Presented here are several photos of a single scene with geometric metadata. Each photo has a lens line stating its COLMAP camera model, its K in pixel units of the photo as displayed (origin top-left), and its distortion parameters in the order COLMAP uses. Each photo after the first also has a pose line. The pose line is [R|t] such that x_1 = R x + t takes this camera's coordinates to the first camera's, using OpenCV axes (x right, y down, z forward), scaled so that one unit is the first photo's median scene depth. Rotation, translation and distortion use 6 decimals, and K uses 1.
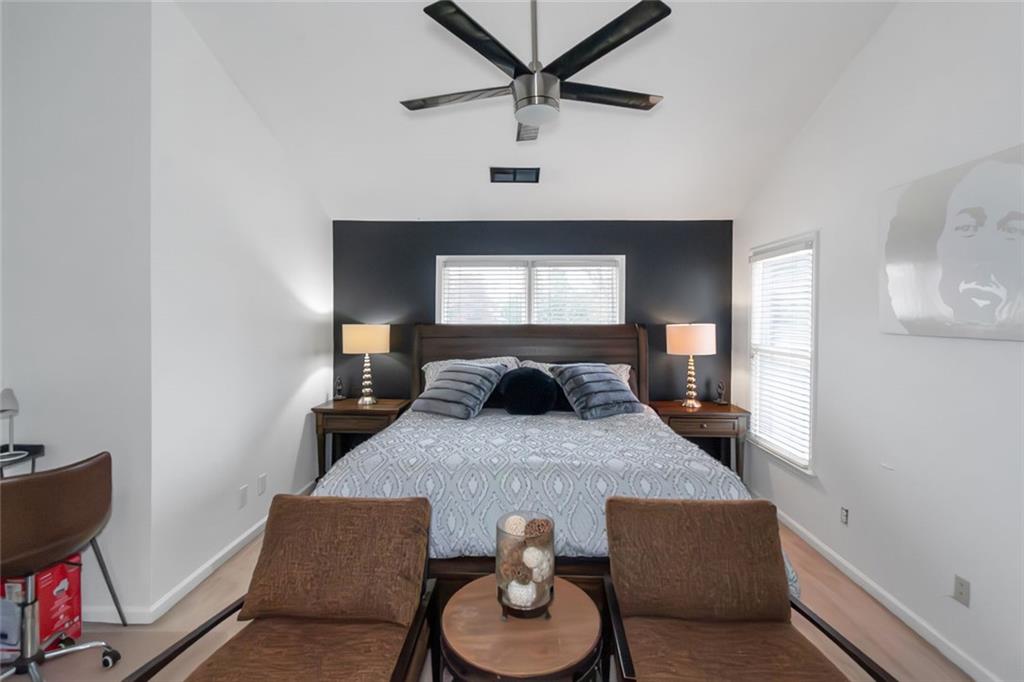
lens RADIAL K [[472.6, 0, 520.2], [0, 472.6, 321.9], [0, 0, 1]] dist [0.005951, -0.003366]
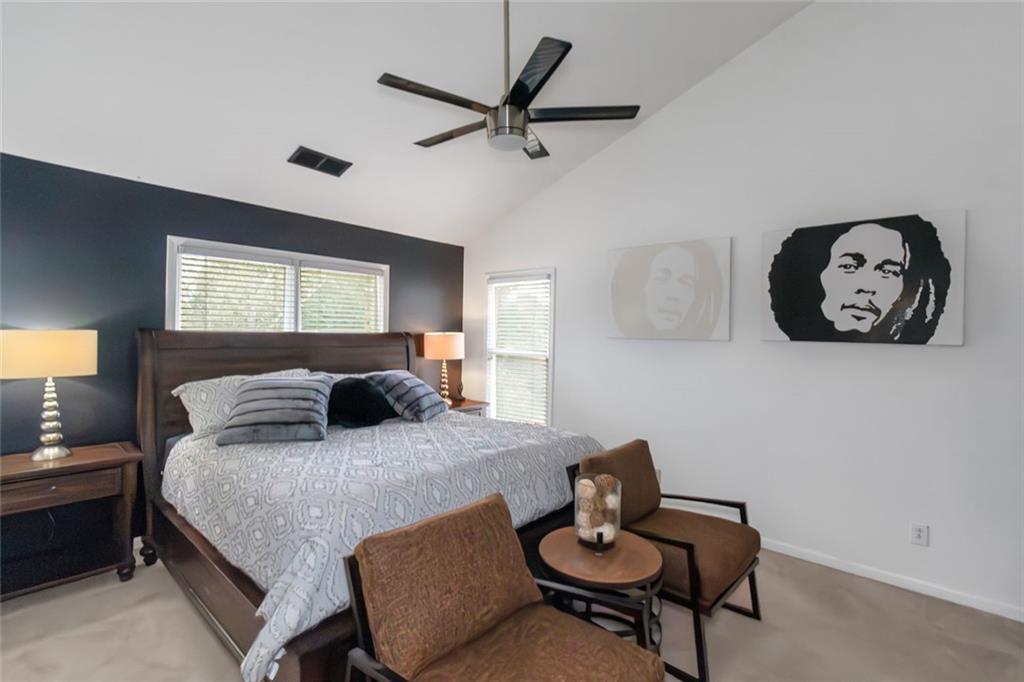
lens RADIAL K [[472.6, 0, 516.7], [0, 472.6, 339.2], [0, 0, 1]] dist [0.005951, -0.003366]
pose [[0.622373, -0.003622, 0.782712, -0.433236], [-0.000565, 0.999987, 0.005077, 0.014165], [-0.782721, -0.003602, 0.622363, 0.143550]]
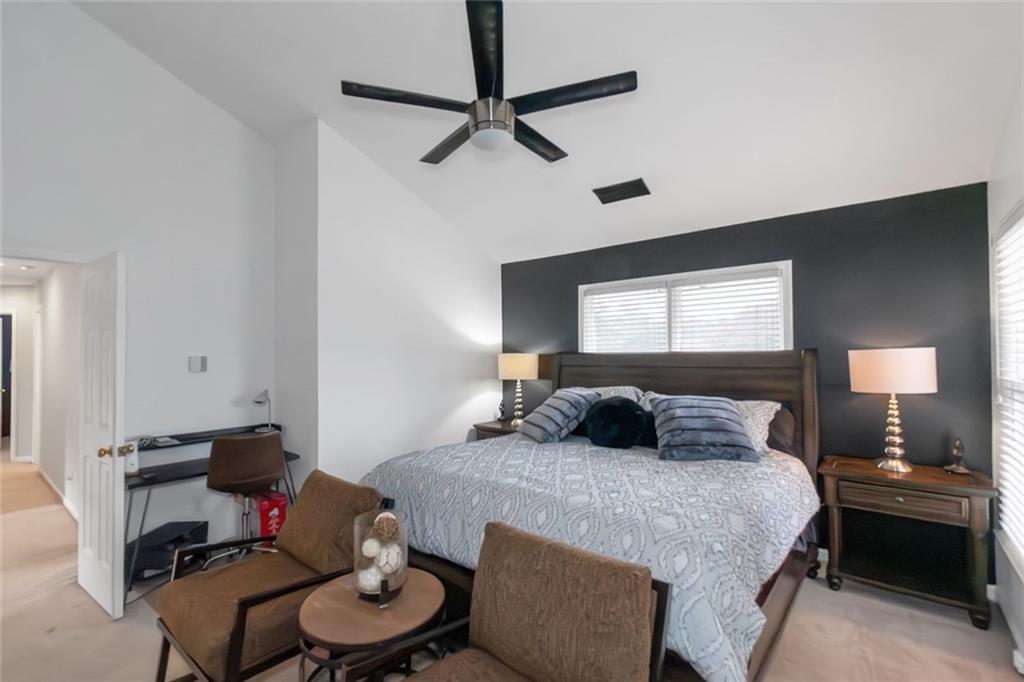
lens RADIAL K [[472.6, 0, 507.4], [0, 472.6, 351.4], [0, 0, 1]] dist [0.005951, -0.003366]
pose [[0.778535, -0.013398, -0.627458, 0.358732], [0.003437, 0.999848, -0.017085, 0.018730], [0.627592, 0.011144, 0.778463, 0.119189]]
